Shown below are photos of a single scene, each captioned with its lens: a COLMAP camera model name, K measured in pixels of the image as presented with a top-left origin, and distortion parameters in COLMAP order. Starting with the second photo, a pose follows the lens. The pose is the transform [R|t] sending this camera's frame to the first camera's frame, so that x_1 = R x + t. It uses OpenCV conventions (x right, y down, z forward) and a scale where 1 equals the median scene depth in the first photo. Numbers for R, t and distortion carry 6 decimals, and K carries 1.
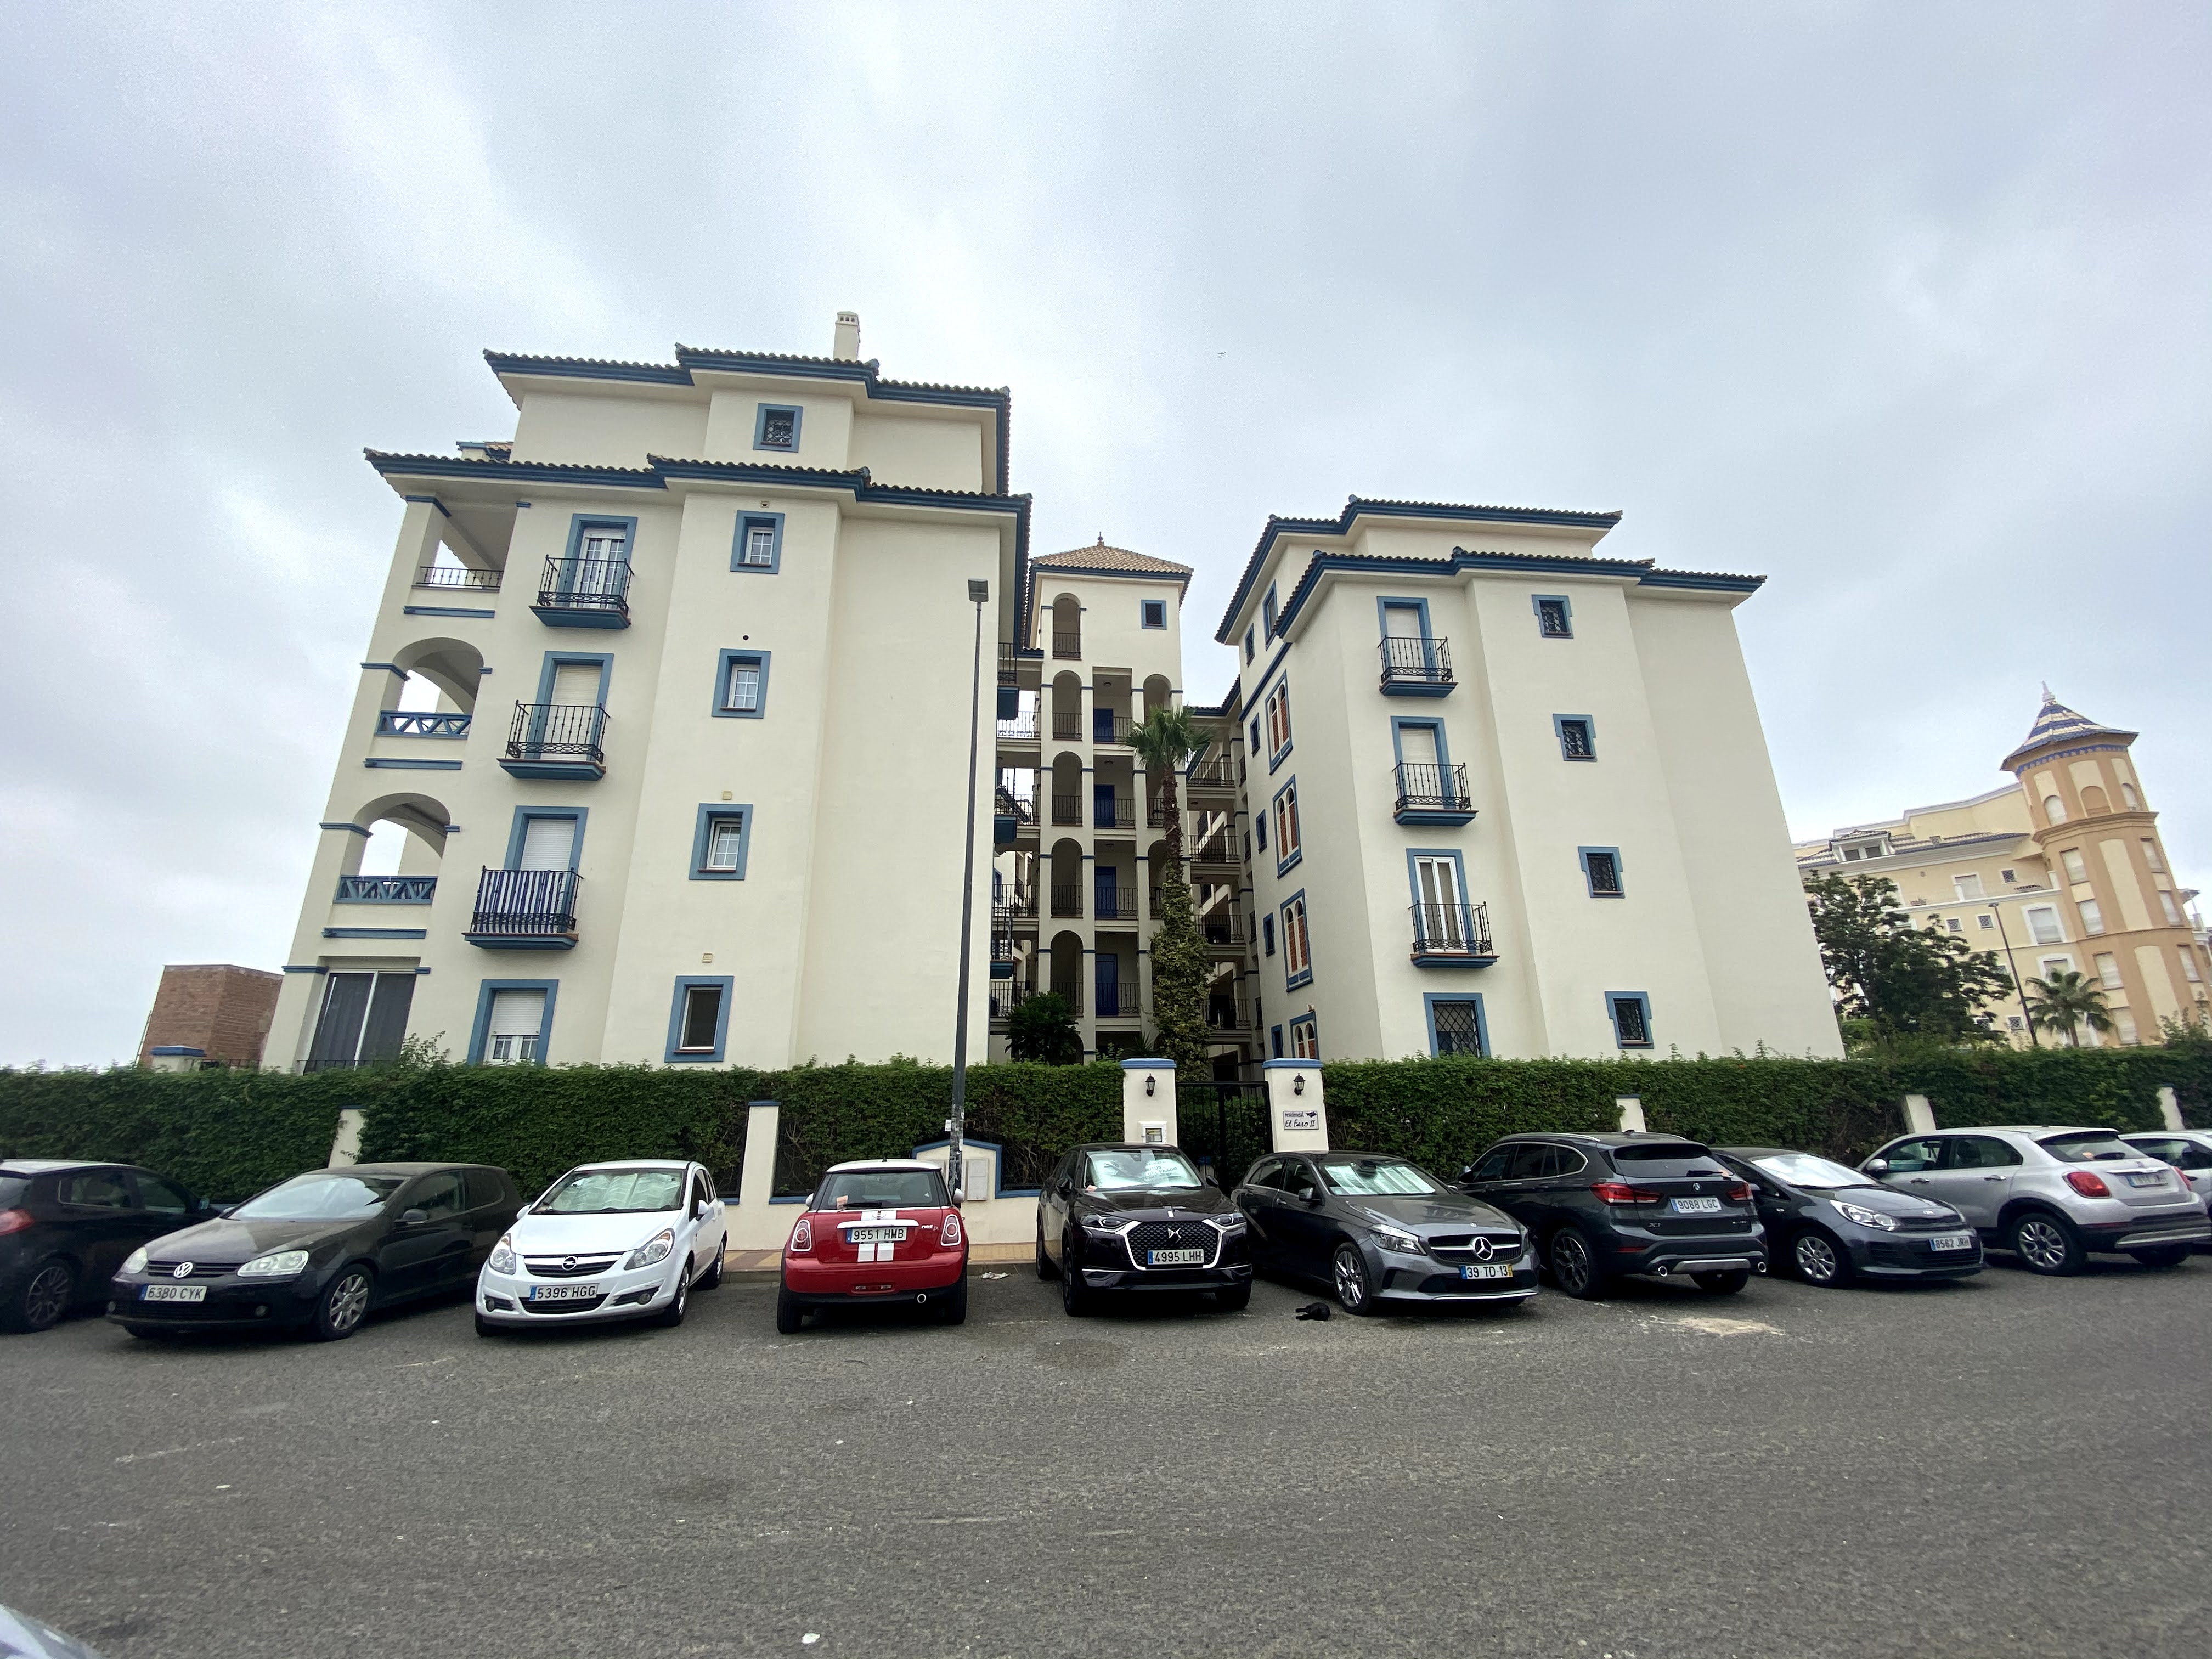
lens RADIAL K [[907.5, 0, 1101.2], [0, 907.5, 834.2], [0, 0, 1]] dist [0.028067, -0.027586]
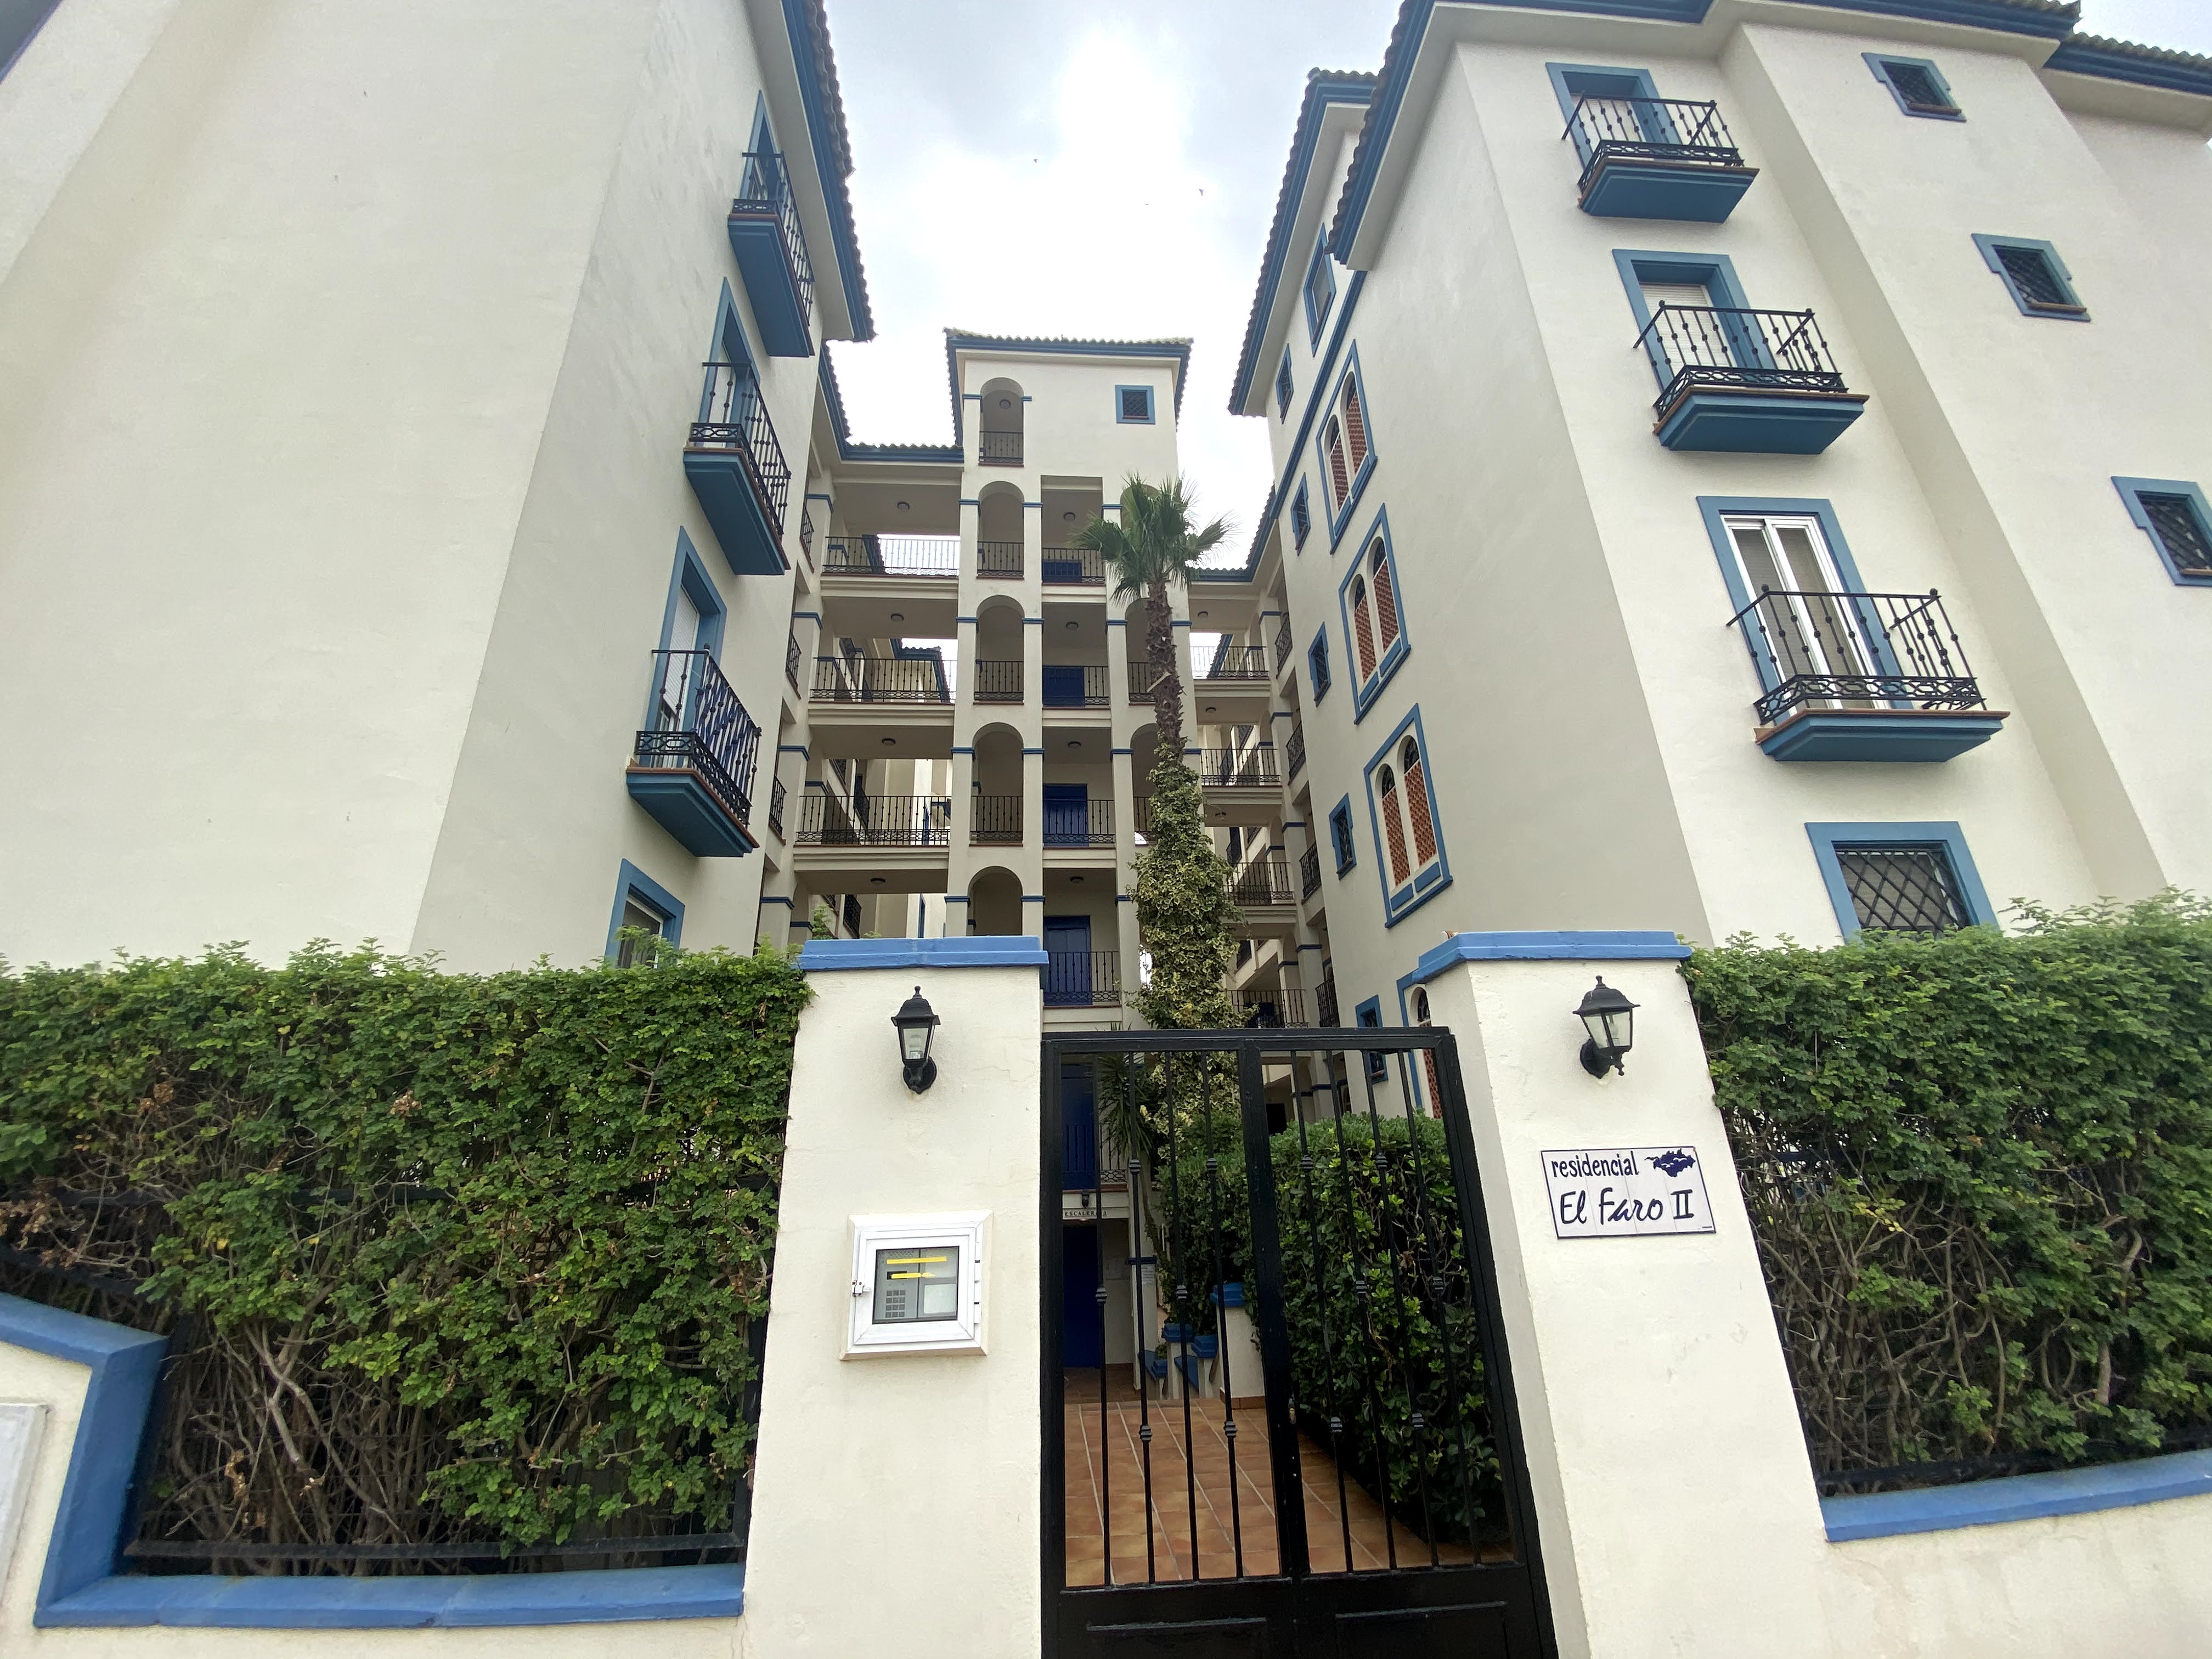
lens RADIAL K [[907.5, 0, 1101.2], [0, 907.5, 834.2], [0, 0, 1]] dist [0.028067, -0.027586]
pose [[0.998689, -0.032342, -0.039687, 0.096156], [0.029756, 0.997499, -0.064113, 0.216387], [0.041661, 0.062848, 0.997153, 0.697729]]
